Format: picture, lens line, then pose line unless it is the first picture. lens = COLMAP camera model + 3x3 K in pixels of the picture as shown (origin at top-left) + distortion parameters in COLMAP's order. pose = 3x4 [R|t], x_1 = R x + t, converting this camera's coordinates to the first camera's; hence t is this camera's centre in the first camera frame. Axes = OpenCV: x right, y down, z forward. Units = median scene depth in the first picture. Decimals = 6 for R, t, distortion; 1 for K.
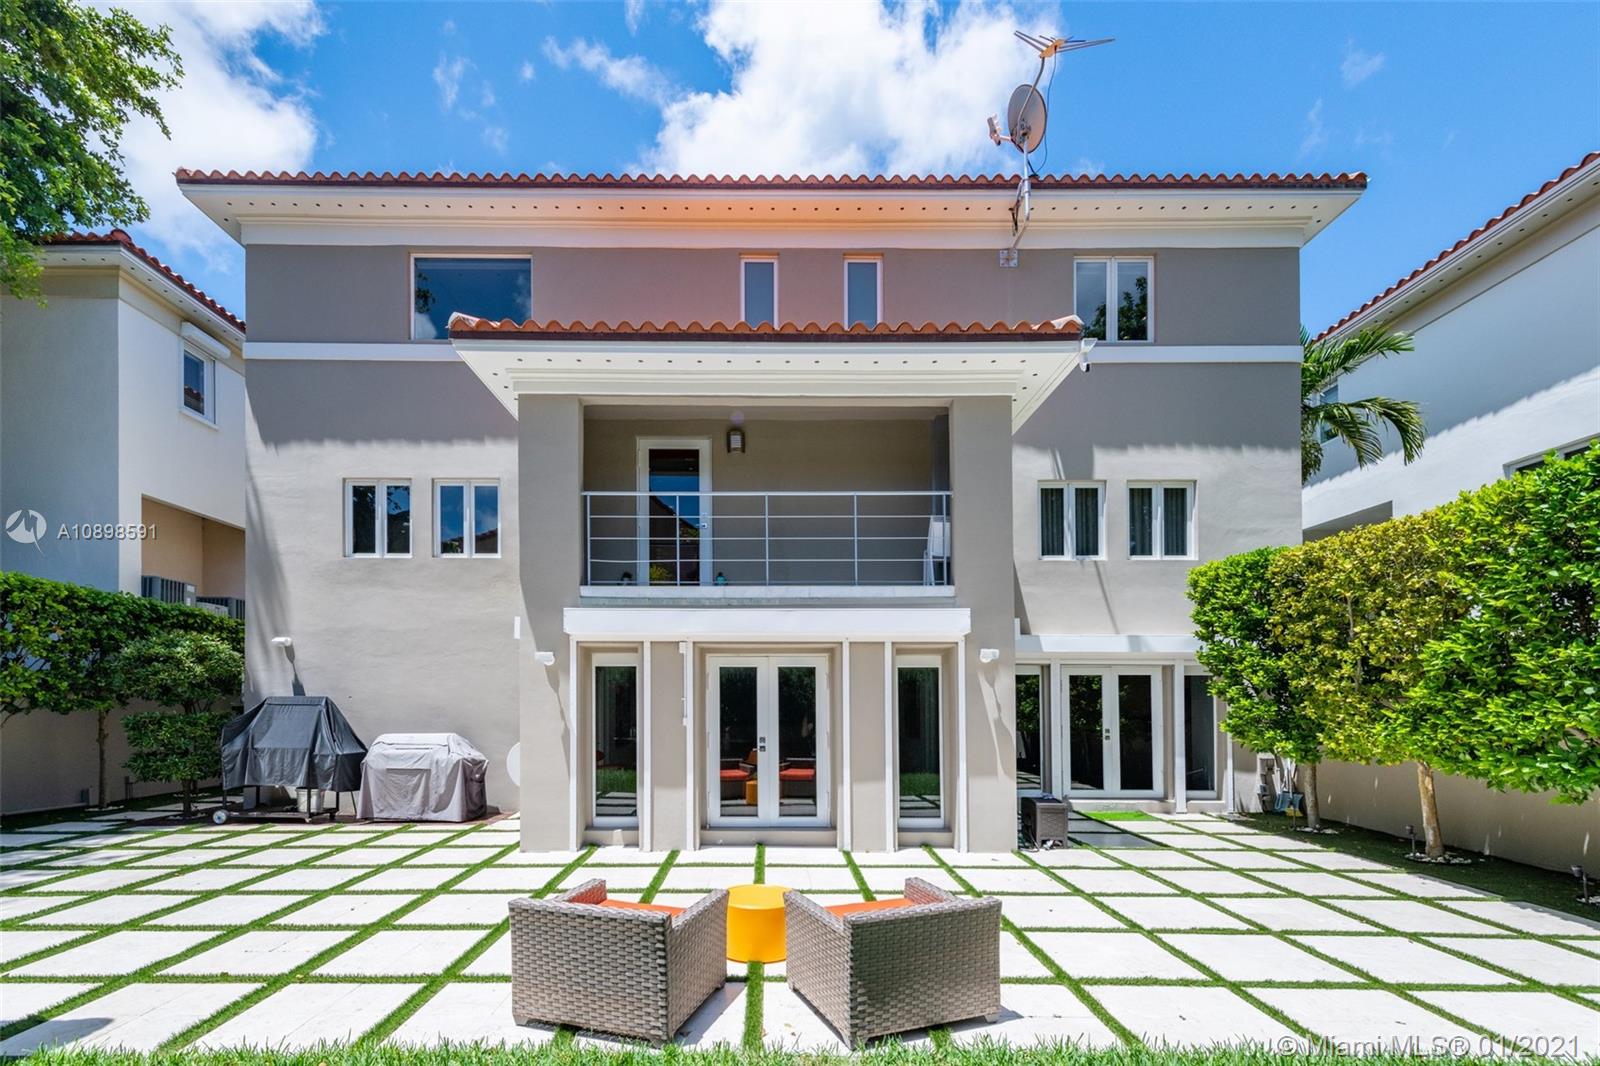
lens RADIAL K [[721.0, 0, 790.1], [0, 721.0, 582.4], [0, 0, 1]] dist [0.018523, 0.000083]
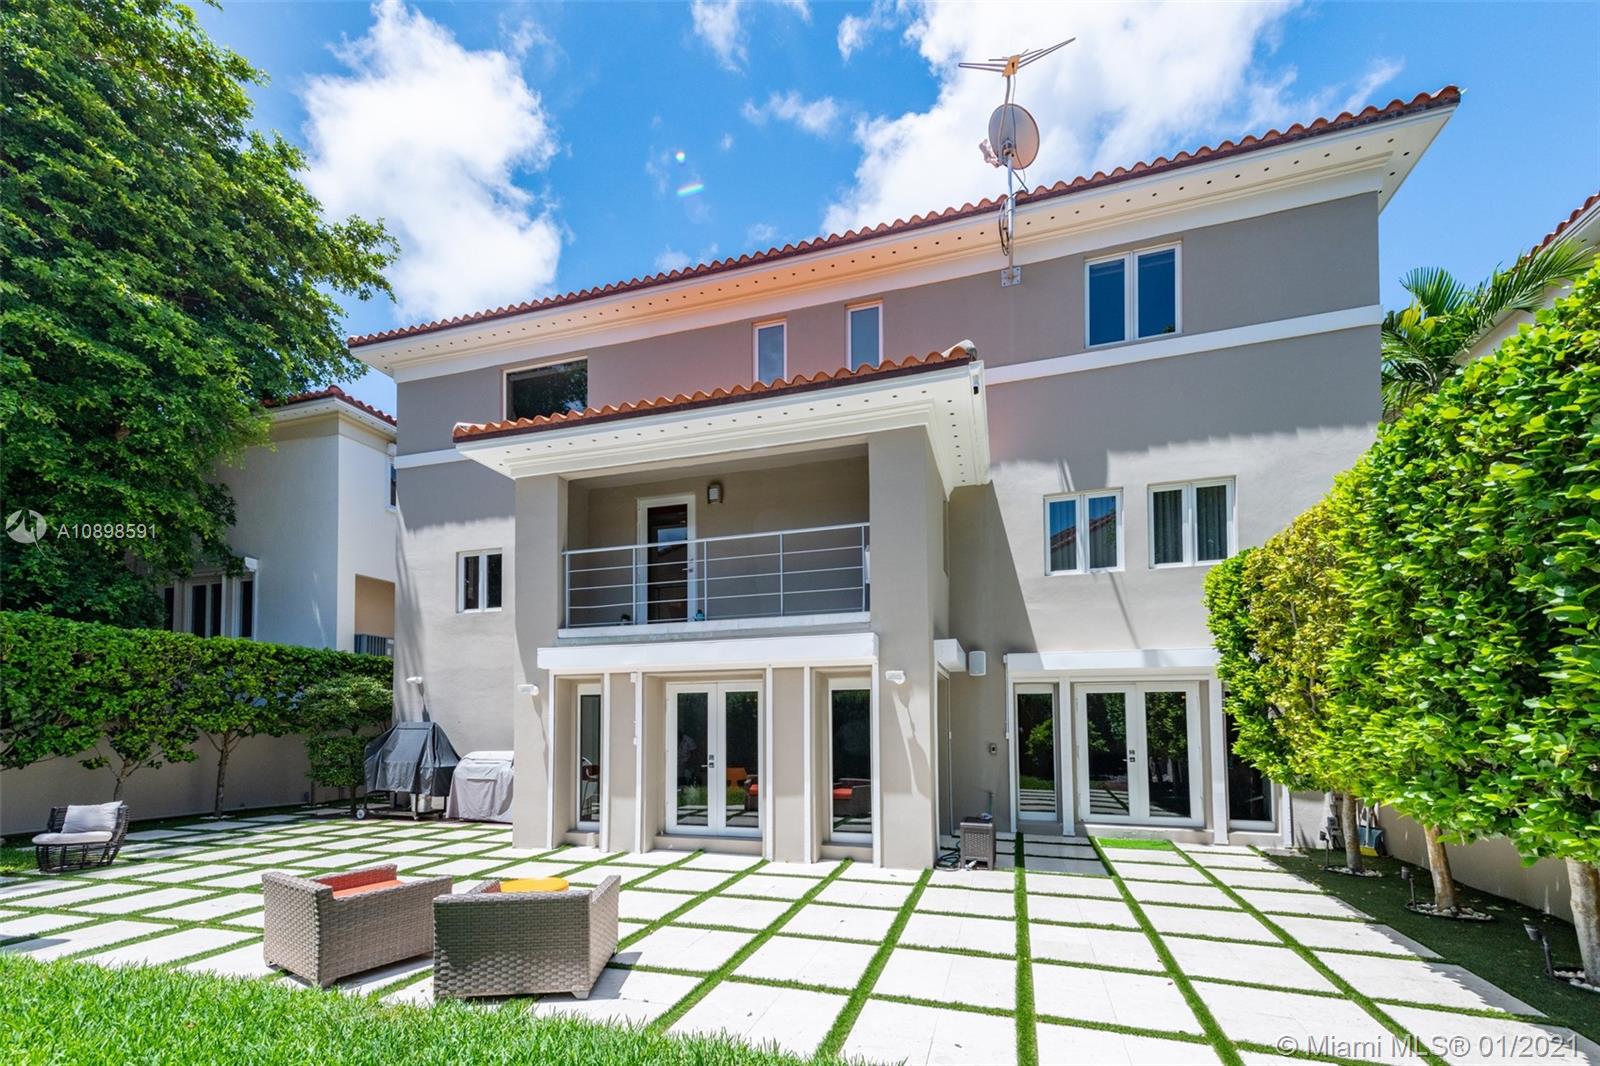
lens RADIAL K [[693.5, 0, 800.8], [0, 693.5, 585.4], [0, 0, 1]] dist [0.039047, 0.000338]
pose [[0.952165, -0.066348, -0.298295, 0.377482], [0.056882, 0.997567, -0.040317, 0.001285], [0.300244, 0.021421, 0.953622, -0.002359]]
